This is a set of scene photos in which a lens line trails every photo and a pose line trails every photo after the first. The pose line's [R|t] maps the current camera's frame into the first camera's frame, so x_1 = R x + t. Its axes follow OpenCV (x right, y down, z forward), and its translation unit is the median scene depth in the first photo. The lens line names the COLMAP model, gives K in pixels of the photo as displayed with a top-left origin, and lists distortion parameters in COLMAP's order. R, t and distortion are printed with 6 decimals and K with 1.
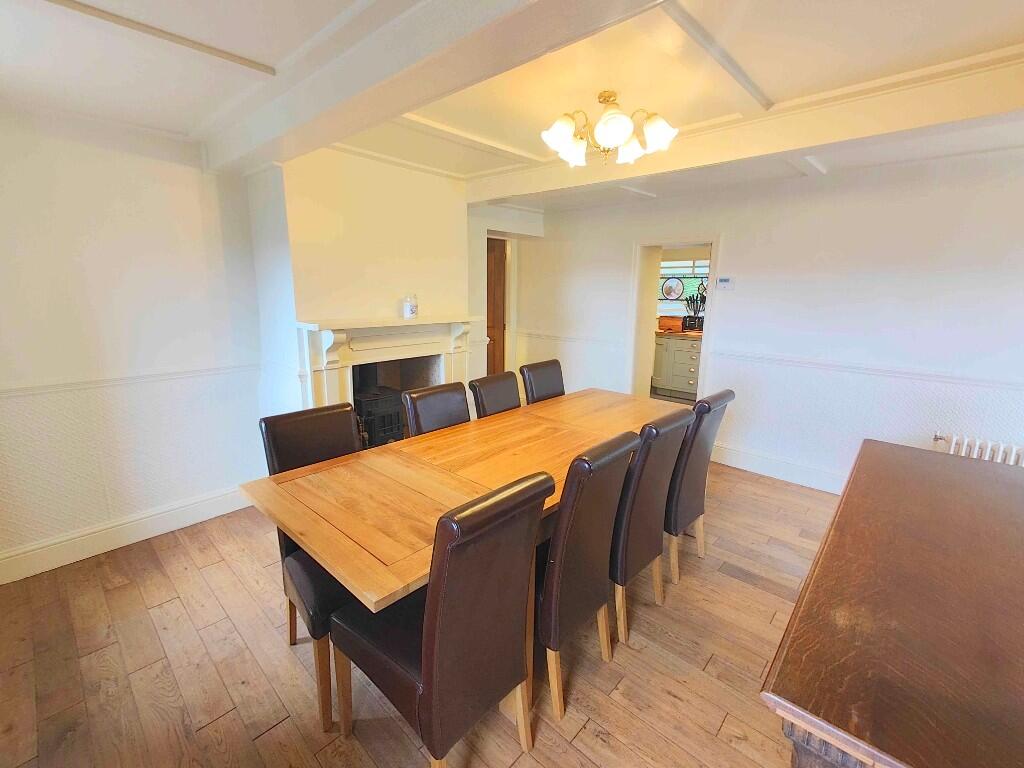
lens RADIAL K [[446.5, 0, 513.4], [0, 446.5, 383.3], [0, 0, 1]] dist [0.013837, 0.000057]
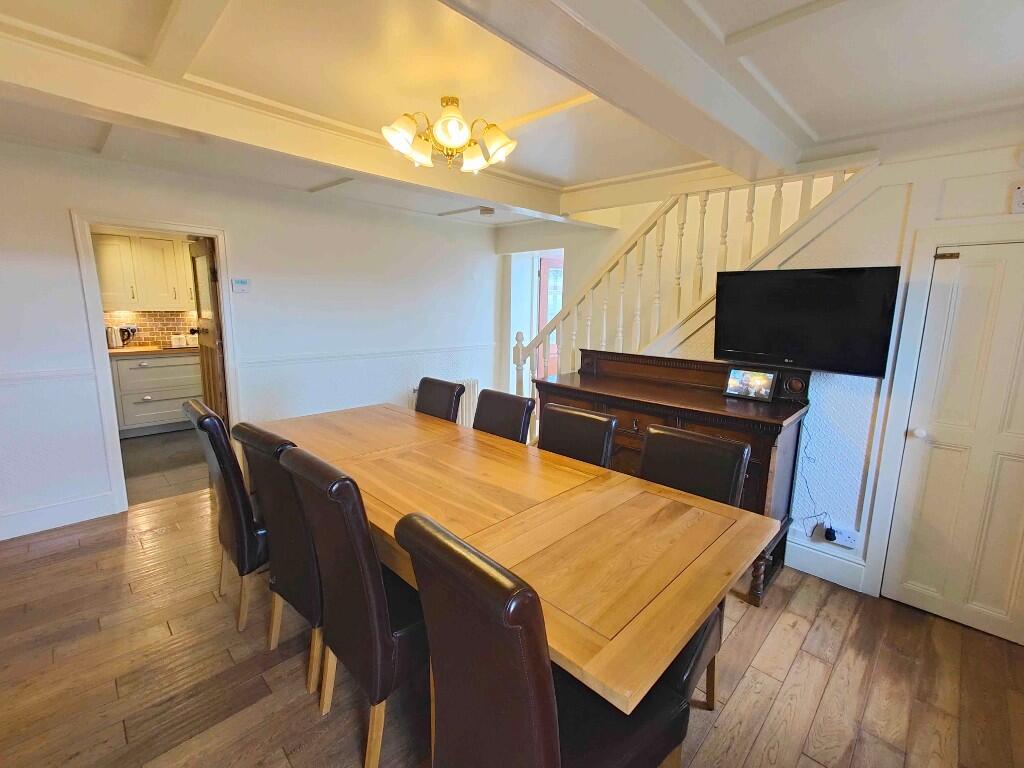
lens RADIAL K [[455.7, 0, 508.8], [0, 455.7, 379.3], [0, 0, 1]] dist [0.014397, 0.000241]
pose [[0.039593, -0.179732, 0.982918, -0.835217], [0.204710, 0.964284, 0.168079, -0.162242], [-0.978022, 0.194558, 0.074972, 0.832790]]
